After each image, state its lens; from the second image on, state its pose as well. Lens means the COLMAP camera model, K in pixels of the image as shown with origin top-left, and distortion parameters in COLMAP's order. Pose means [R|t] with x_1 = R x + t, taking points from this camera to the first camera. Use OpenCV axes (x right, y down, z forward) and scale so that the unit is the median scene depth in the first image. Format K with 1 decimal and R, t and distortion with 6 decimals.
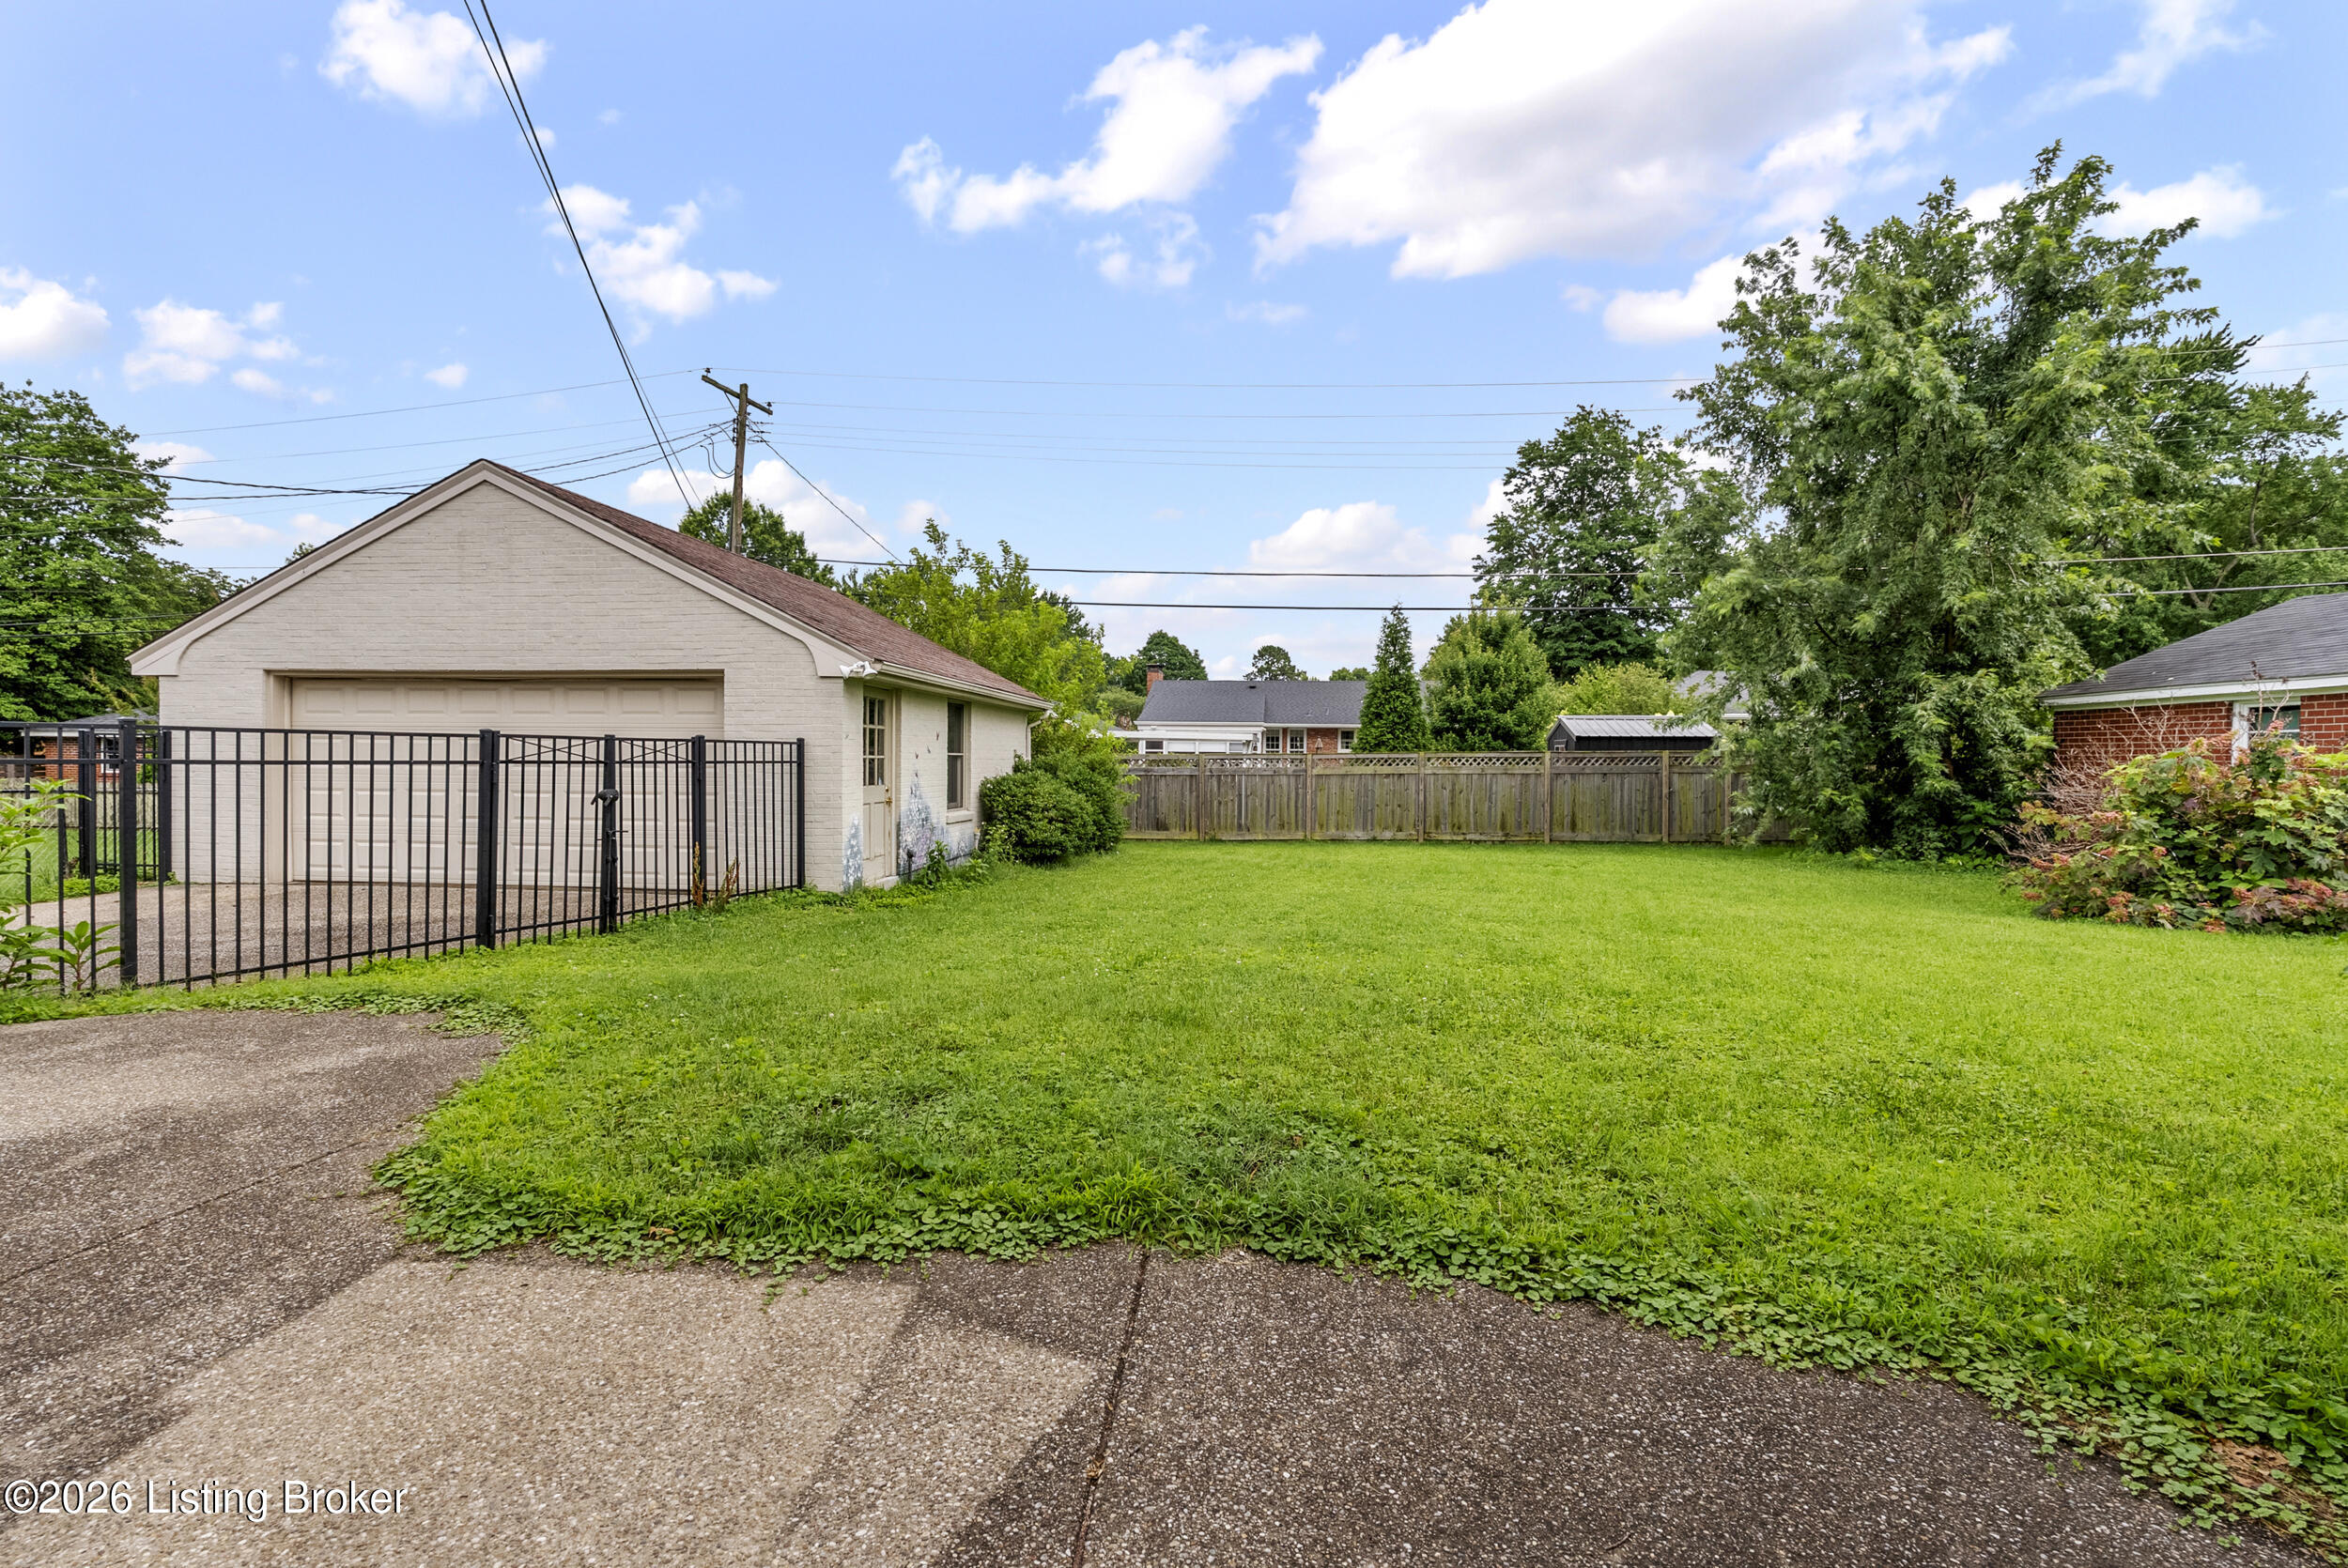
lens RADIAL K [[1048.0, 0, 1168.7], [0, 1048.0, 781.8], [0, 0, 1]] dist [-0.003446, -0.000062]
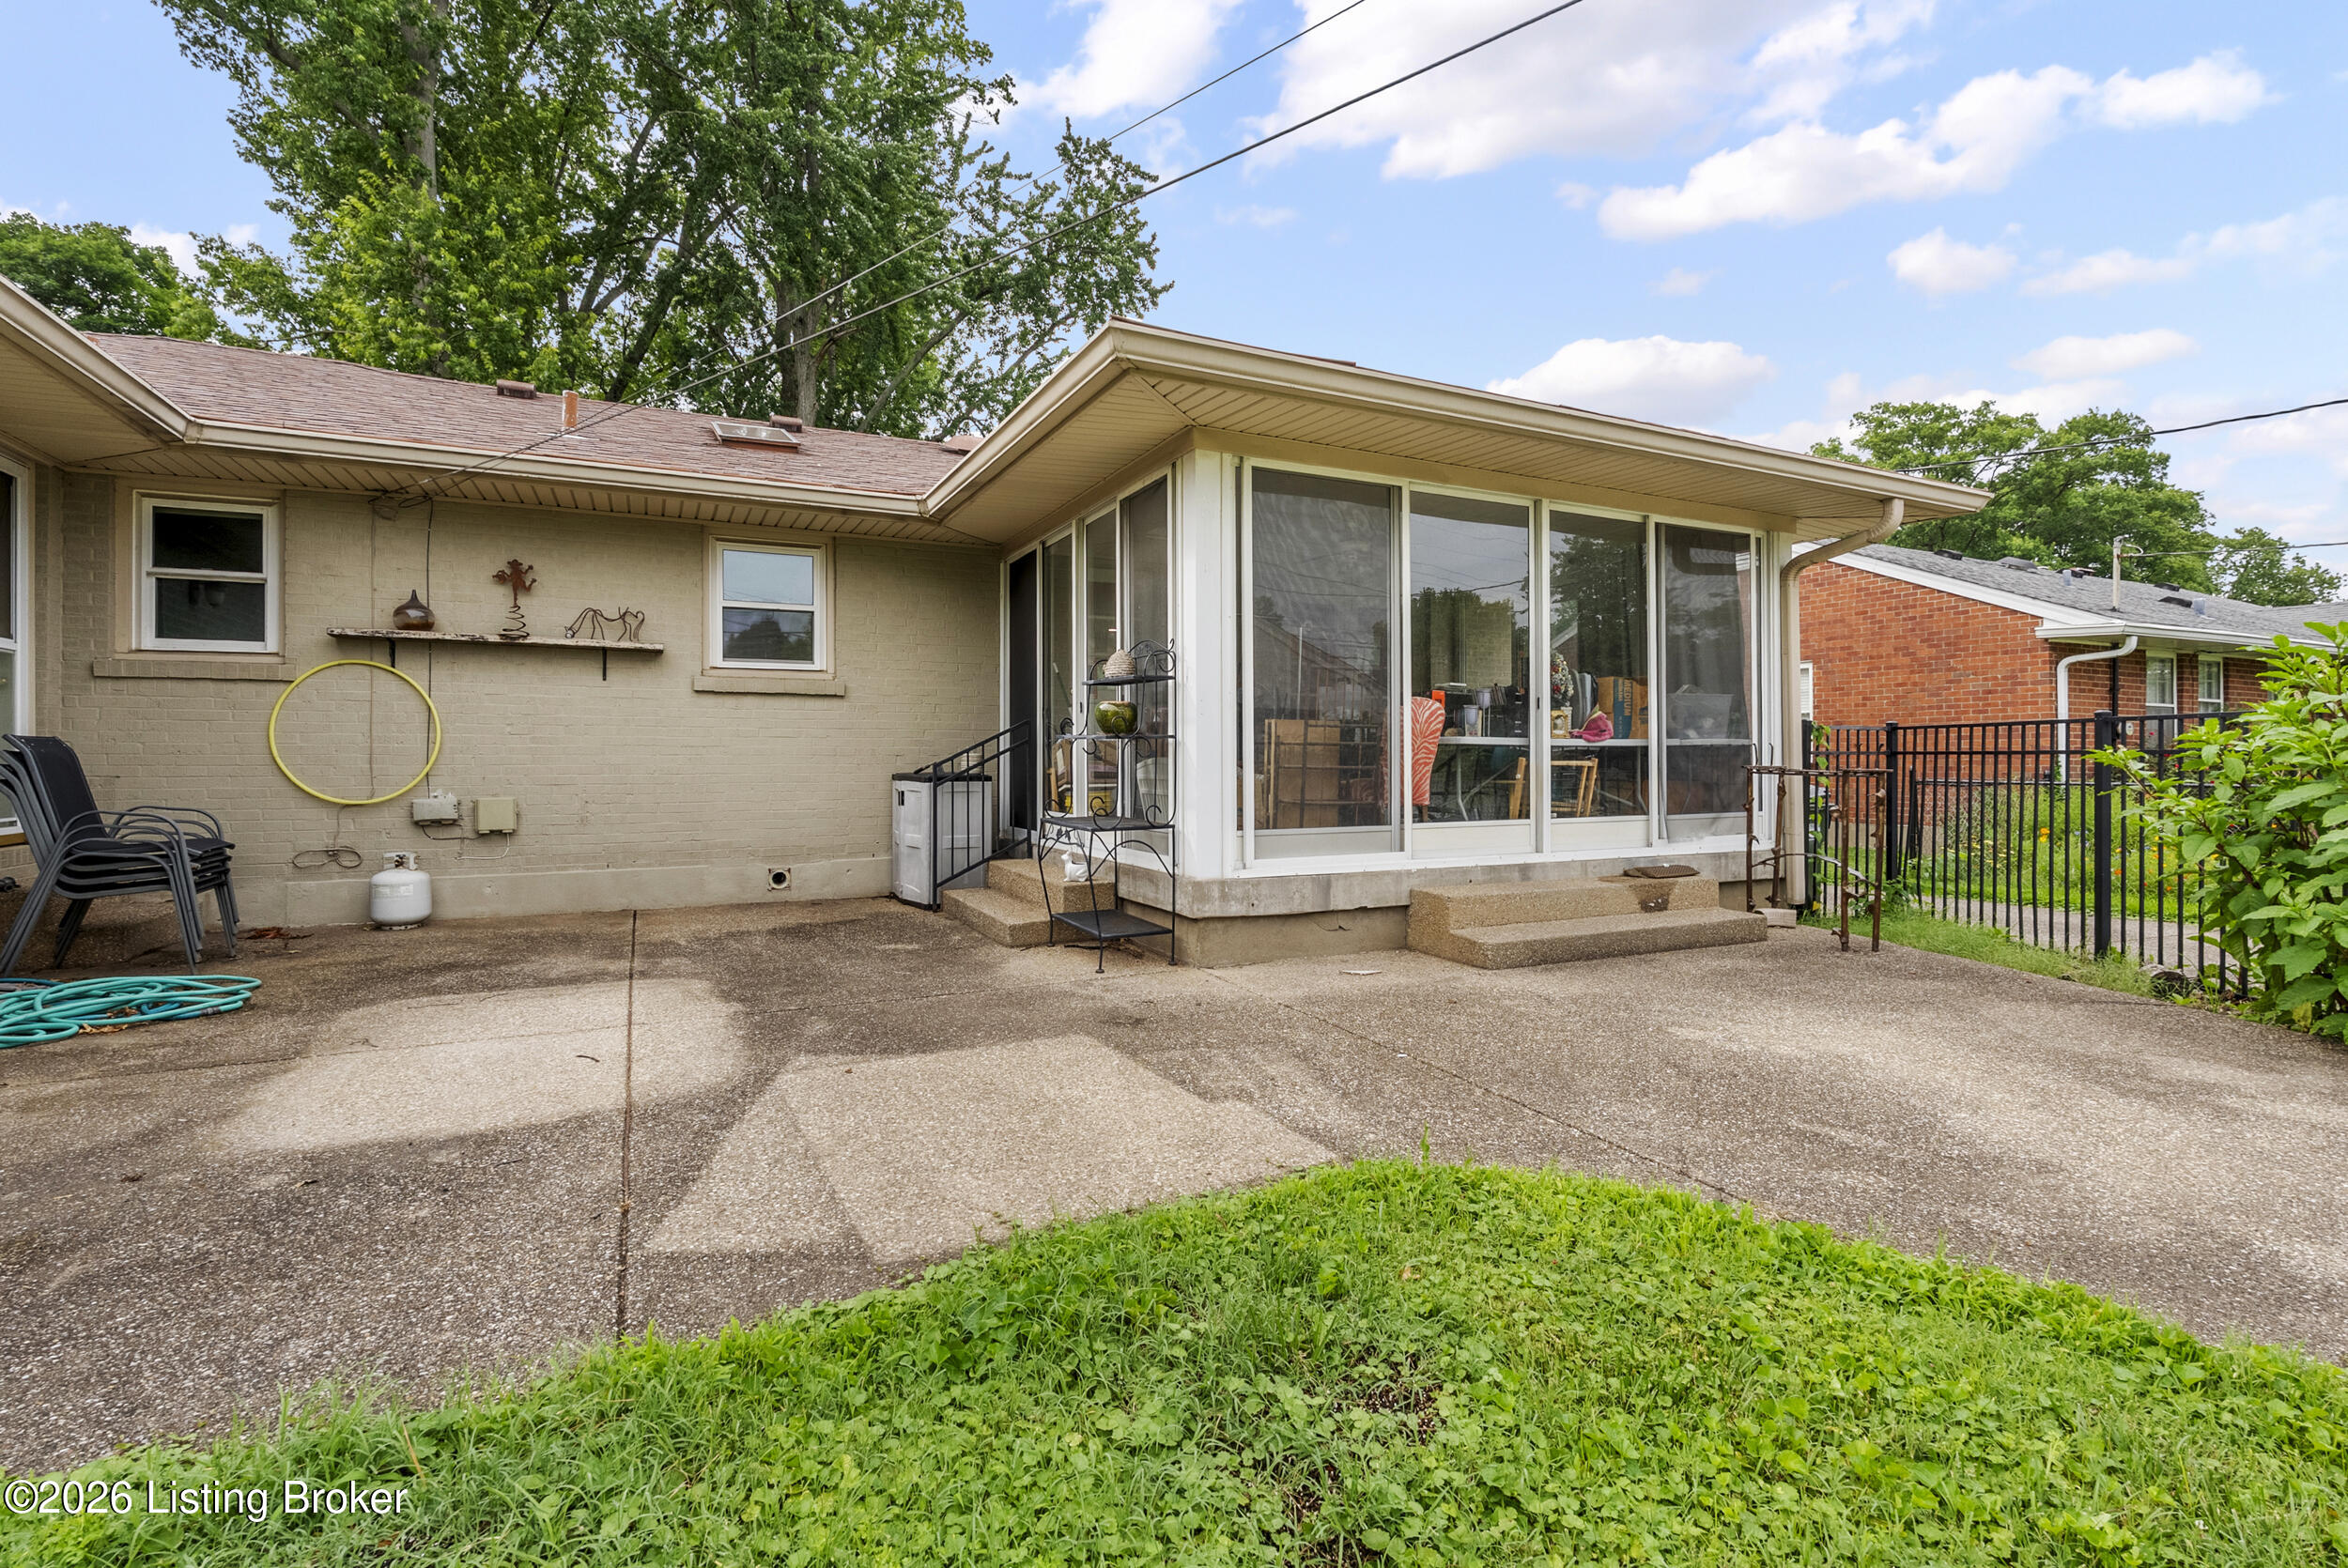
lens RADIAL K [[1072.9, 0, 1172.5], [0, 1072.9, 757.4], [0, 0, 1]] dist [-0.001091, -0.000214]
pose [[-0.857271, -0.011071, -0.514746, 0.007524], [-0.017530, 0.999817, 0.007692, 0.001429], [0.514567, 0.015618, -0.857308, 0.370270]]
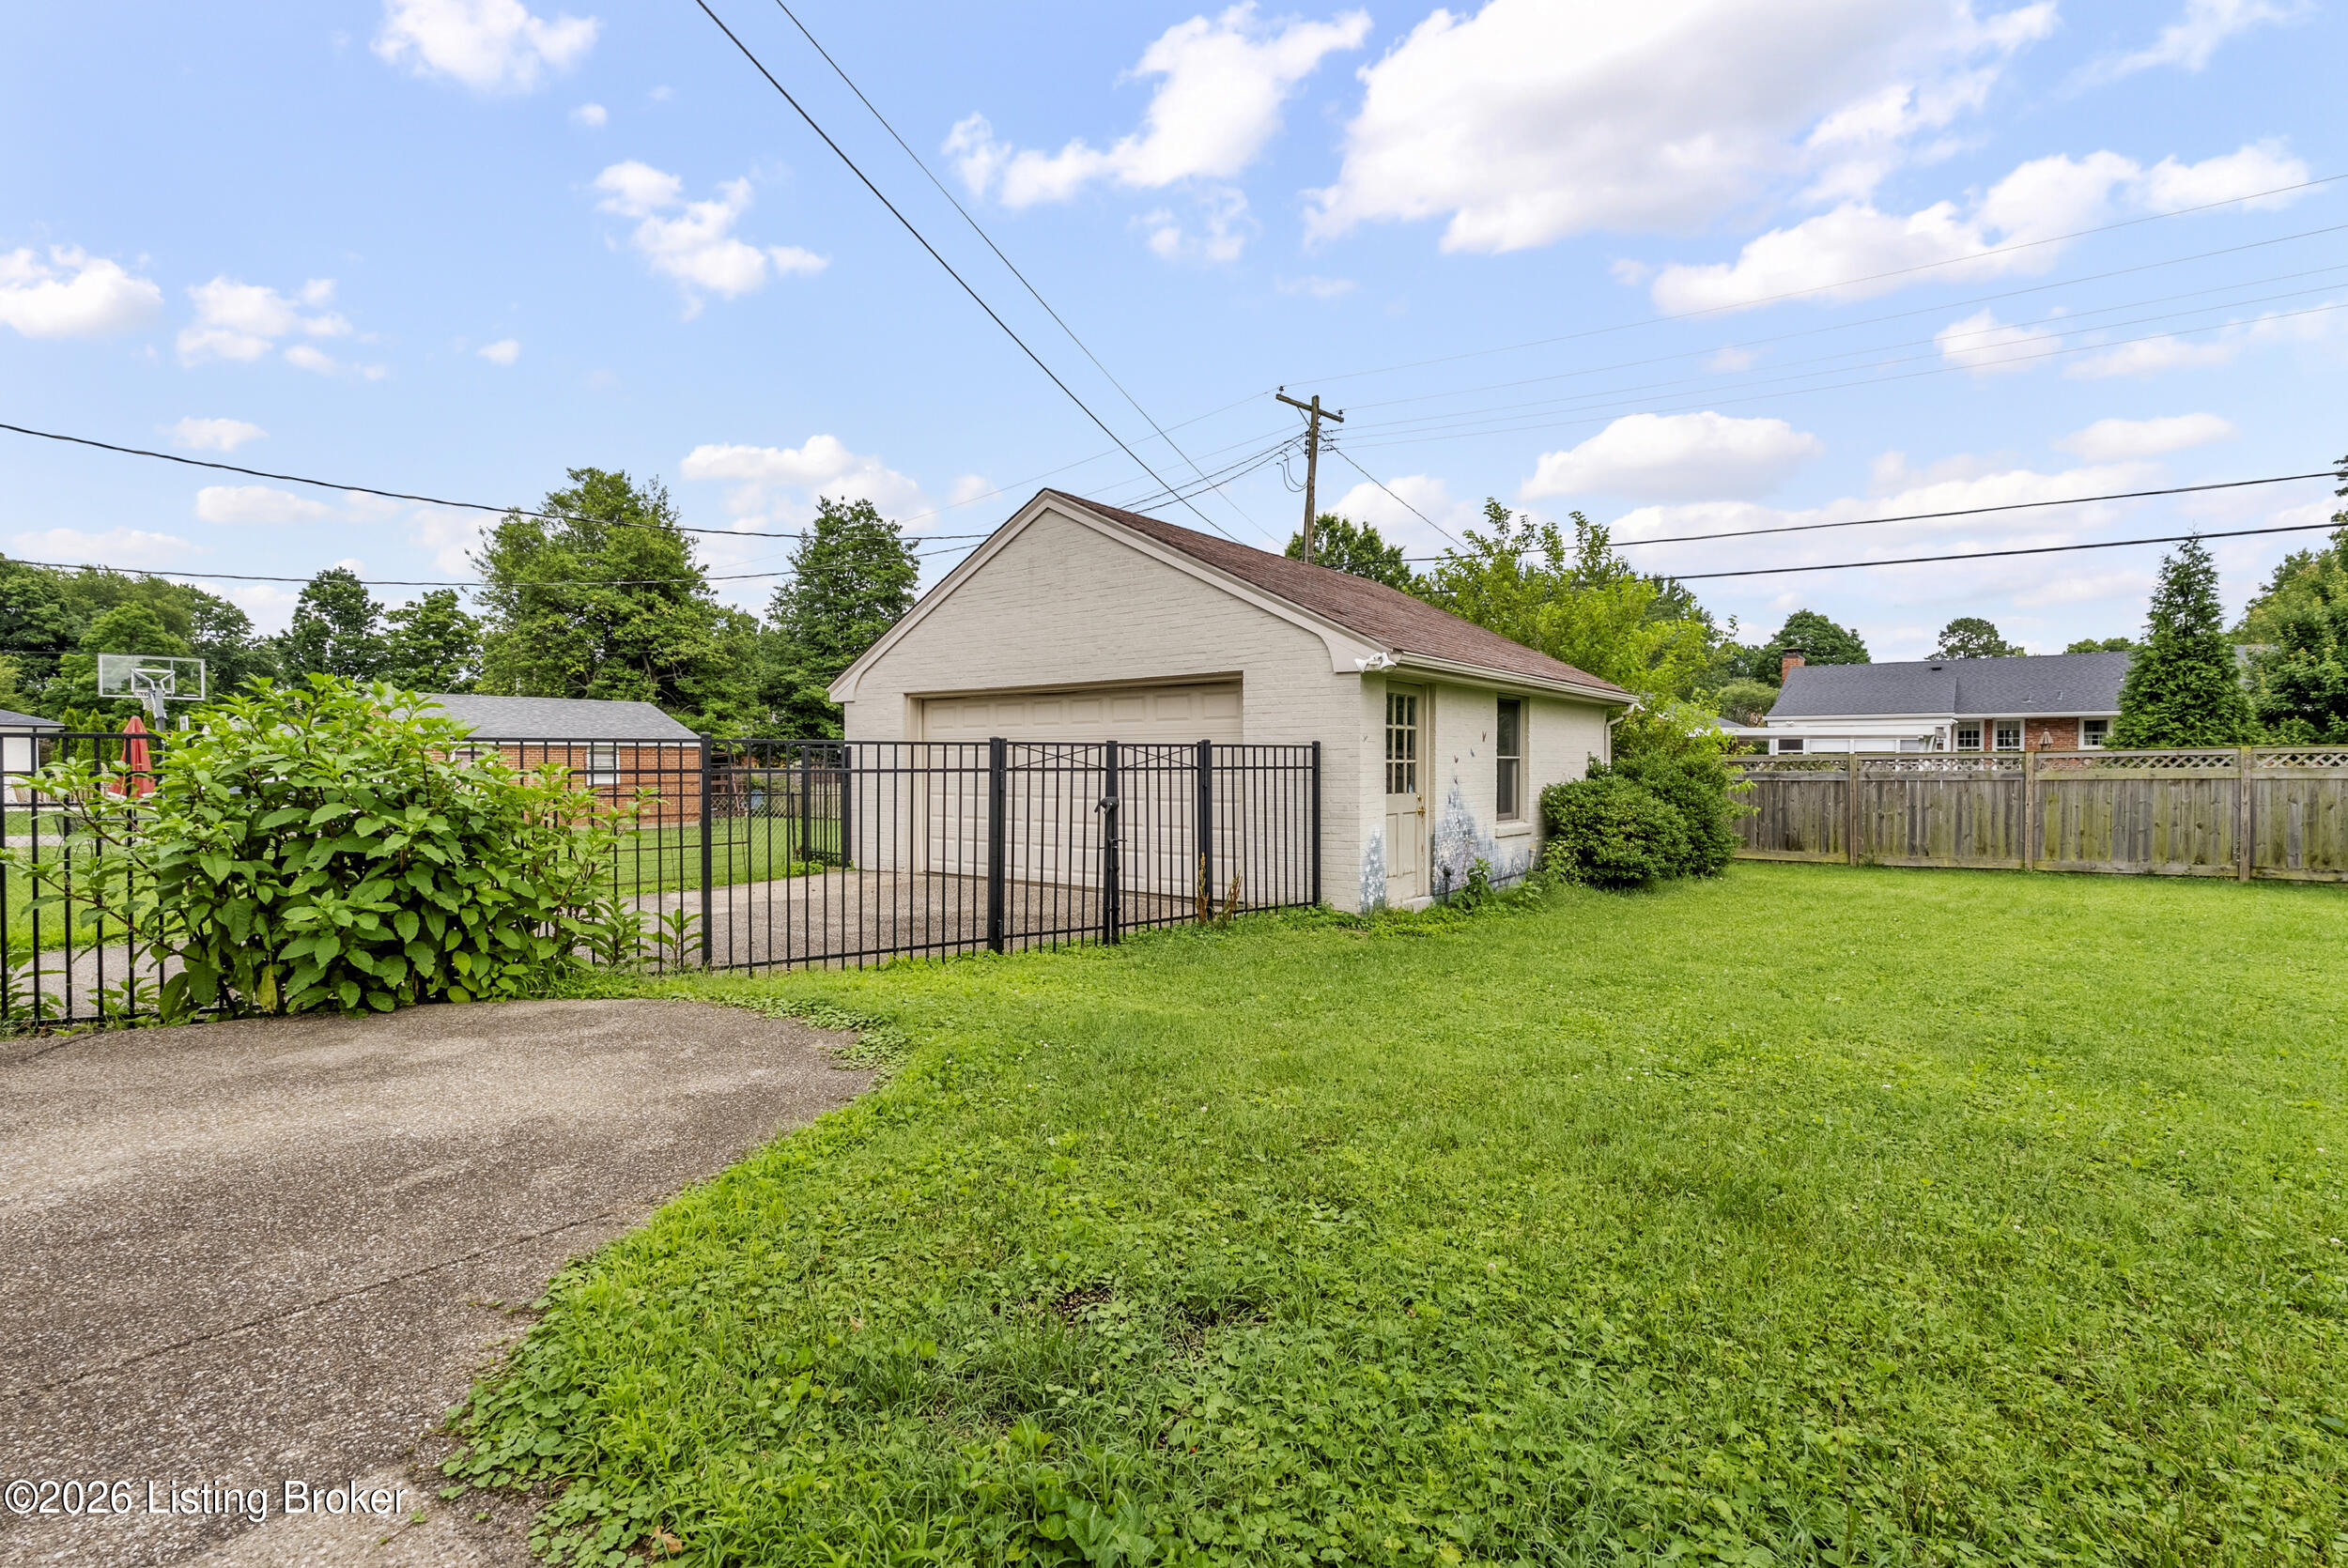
lens RADIAL K [[1048.0, 0, 1168.7], [0, 1048.0, 781.8], [0, 0, 1]] dist [-0.003446, -0.000062]
pose [[0.849811, -0.000427, -0.527087, 0.016483], [-0.002521, 0.999985, -0.004873, -0.001339], [0.527081, 0.005470, 0.849797, 0.128827]]
